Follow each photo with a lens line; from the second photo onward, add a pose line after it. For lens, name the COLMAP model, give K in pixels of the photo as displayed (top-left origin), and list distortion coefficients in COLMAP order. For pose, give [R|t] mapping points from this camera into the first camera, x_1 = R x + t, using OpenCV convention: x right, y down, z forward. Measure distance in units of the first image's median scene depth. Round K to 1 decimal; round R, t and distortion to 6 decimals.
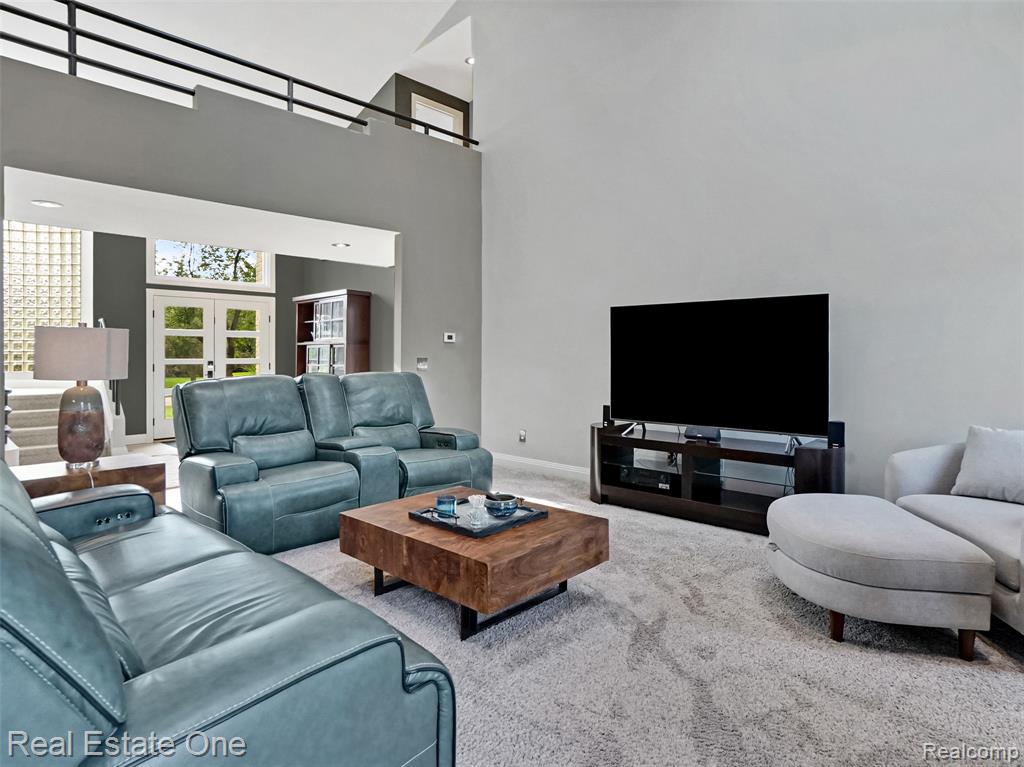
lens RADIAL K [[583.8, 0, 509.9], [0, 583.8, 362.1], [0, 0, 1]] dist [-0.049825, 0.035442]
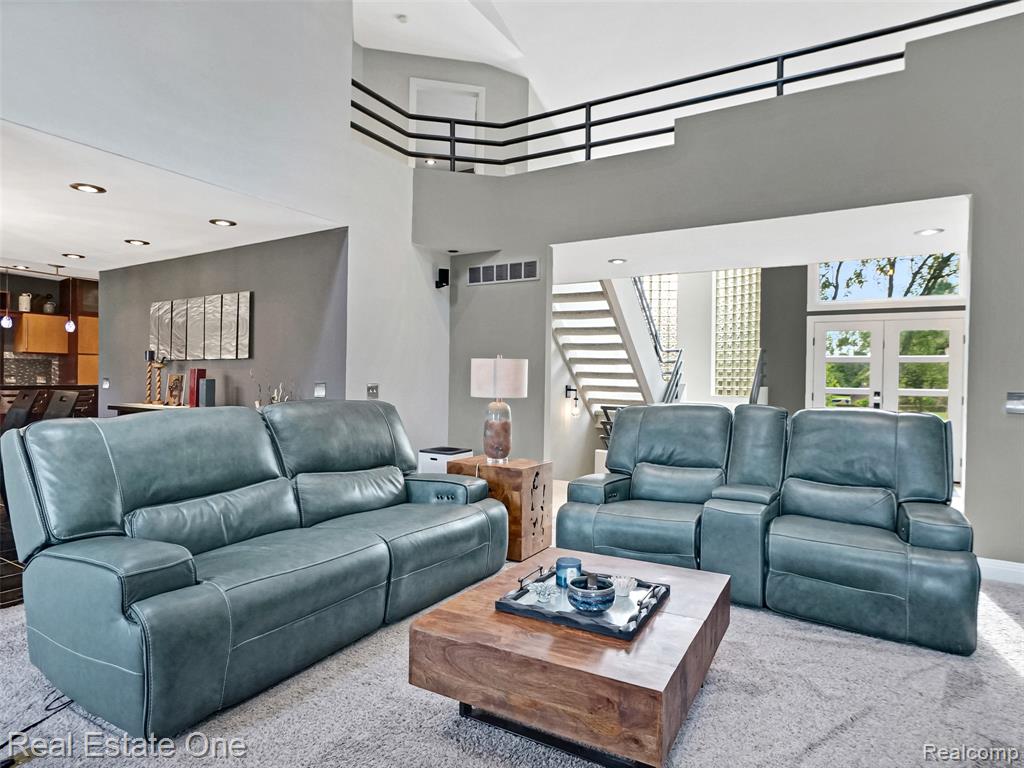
lens RADIAL K [[594.2, 0, 512.0], [0, 594.2, 384.0], [0, 0, 1]] dist [0.002936, 0.000608]
pose [[0.245577, 0.012842, -0.969292, 0.377185], [-0.026764, 0.999621, 0.006463, -0.007131], [0.969008, 0.024355, 0.245828, 0.415185]]
